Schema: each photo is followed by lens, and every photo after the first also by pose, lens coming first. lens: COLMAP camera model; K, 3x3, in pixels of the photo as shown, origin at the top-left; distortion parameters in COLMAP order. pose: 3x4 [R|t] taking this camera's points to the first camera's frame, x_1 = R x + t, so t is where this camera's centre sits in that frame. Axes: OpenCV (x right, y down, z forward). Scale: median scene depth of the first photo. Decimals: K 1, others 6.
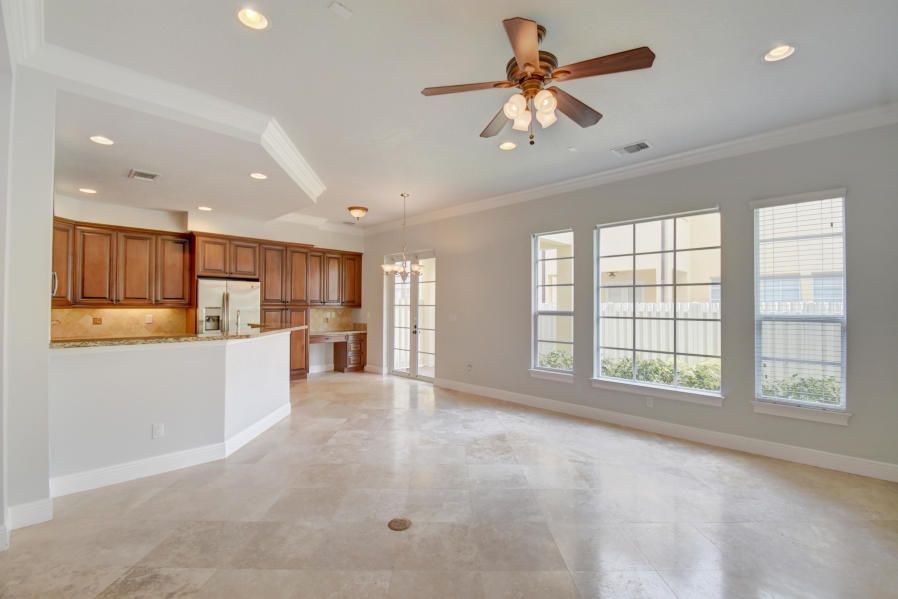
lens RADIAL K [[394.5, 0, 449.0], [0, 394.5, 299.5], [0, 0, 1]] dist [0.001626, -0.009279]
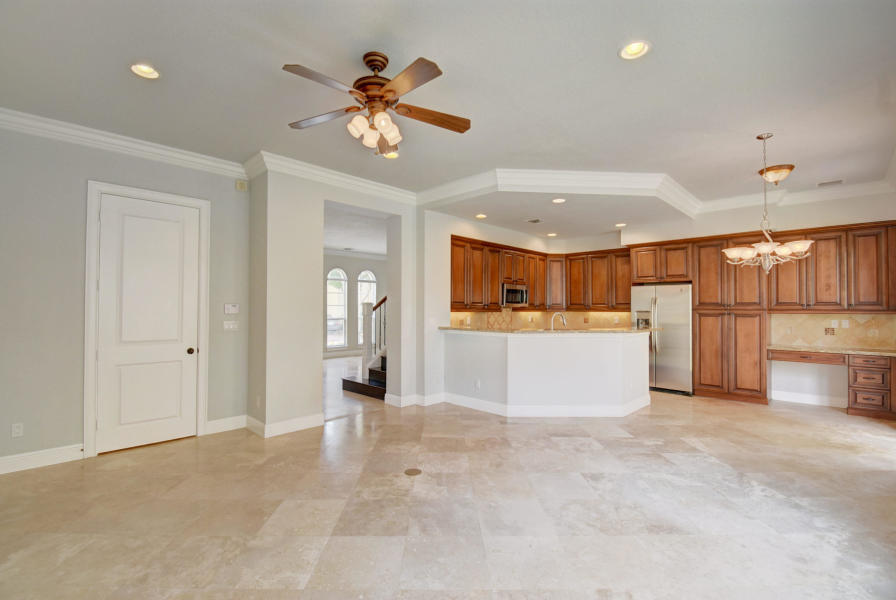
lens RADIAL K [[394.5, 0, 441.6], [0, 394.5, 302.1], [0, 0, 1]] dist [0.001852, -0.010320]
pose [[-0.004948, -0.019525, -0.999797, 0.608242], [0.011980, 0.999736, -0.019584, 0.011972], [0.999916, -0.012074, -0.004713, 0.554344]]
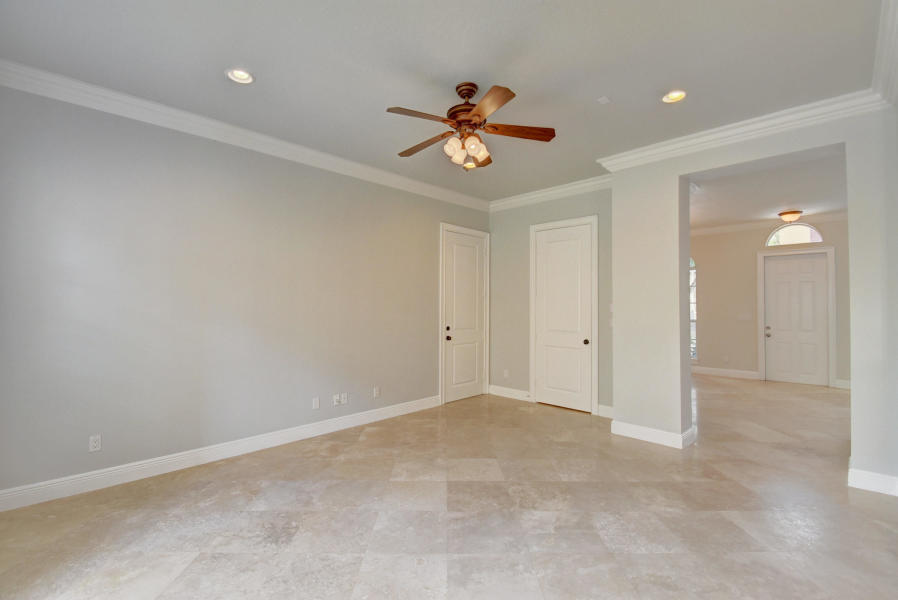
lens RADIAL K [[394.5, 0, 449.0], [0, 394.5, 300.0], [0, 0, 1]] dist [0.001626, -0.009279]
pose [[-0.999961, -0.008713, -0.001589, 0.125270], [-0.008666, 0.999591, -0.027271, 0.015576], [0.001826, -0.027256, -0.999627, 1.045326]]
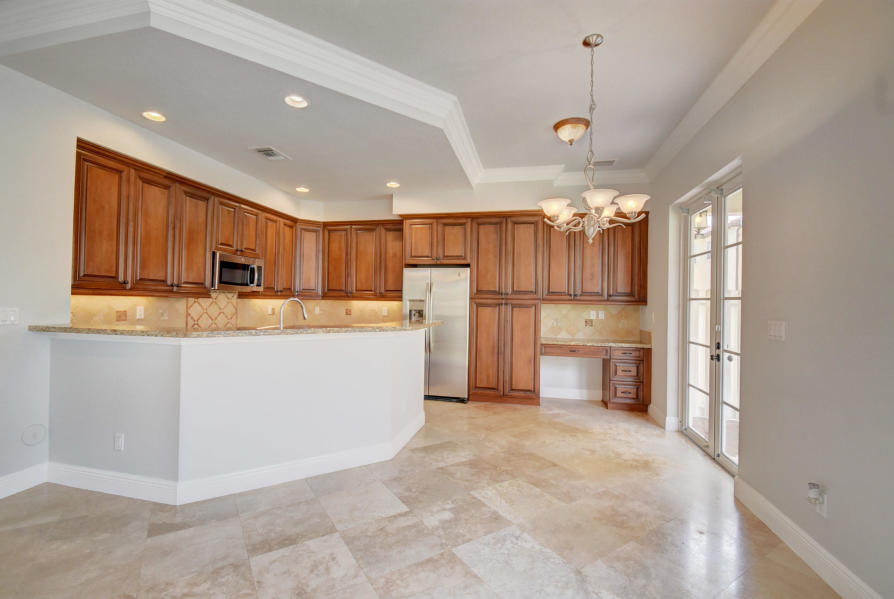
lens RADIAL K [[395.7, 0, 444.8], [0, 395.7, 298.4], [0, 0, 1]] dist [0.001290, -0.000466]
pose [[0.532969, -0.004015, -0.846125, 0.200681], [-0.001492, 0.999983, -0.005685, 0.026222], [0.846134, 0.004292, 0.532954, 0.732078]]
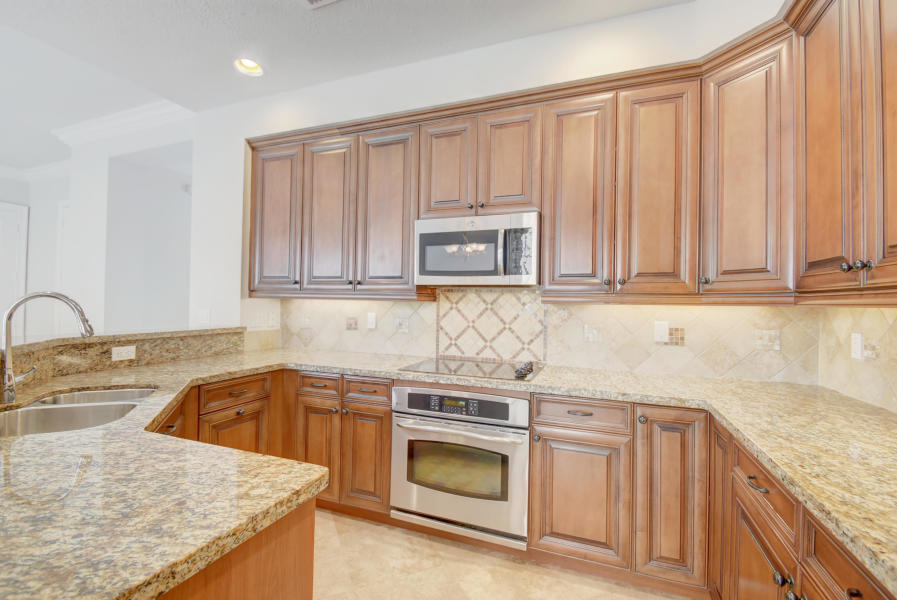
lens RADIAL K [[397.1, 0, 446.3], [0, 397.1, 298.9], [0, 0, 1]] dist [0.001290, -0.000466]
pose [[-0.916990, -0.009446, -0.398798, -0.632803], [-0.005340, 0.999921, -0.011406, 0.022980], [0.398874, -0.008330, -0.916968, 1.236693]]
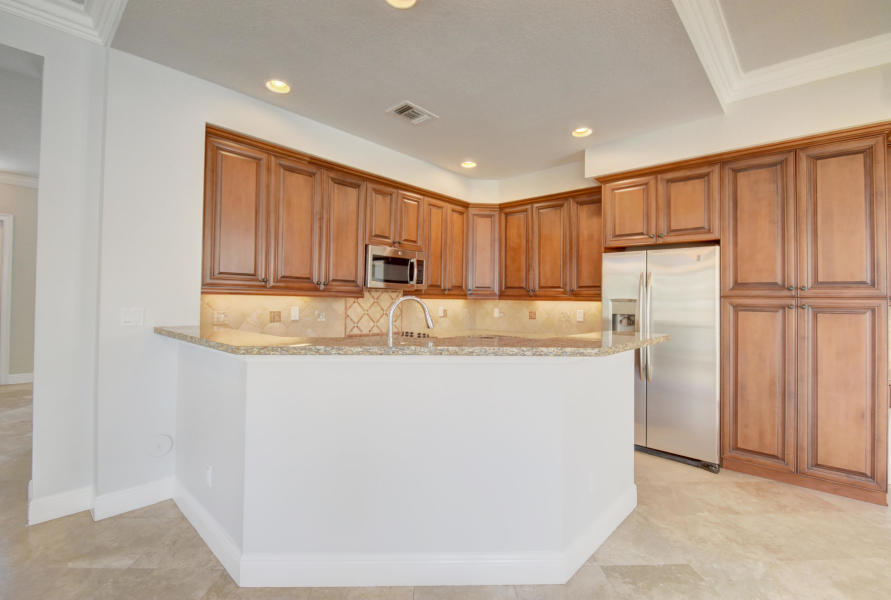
lens RADIAL K [[399.0, 0, 442.6], [0, 399.0, 288.4], [0, 0, 1]] dist [-0.000032, -0.008071]
pose [[0.032531, -0.031377, -0.998978, -0.033798], [-0.000840, 0.999506, -0.031421, 0.027401], [0.999470, 0.001861, 0.032489, 0.885784]]
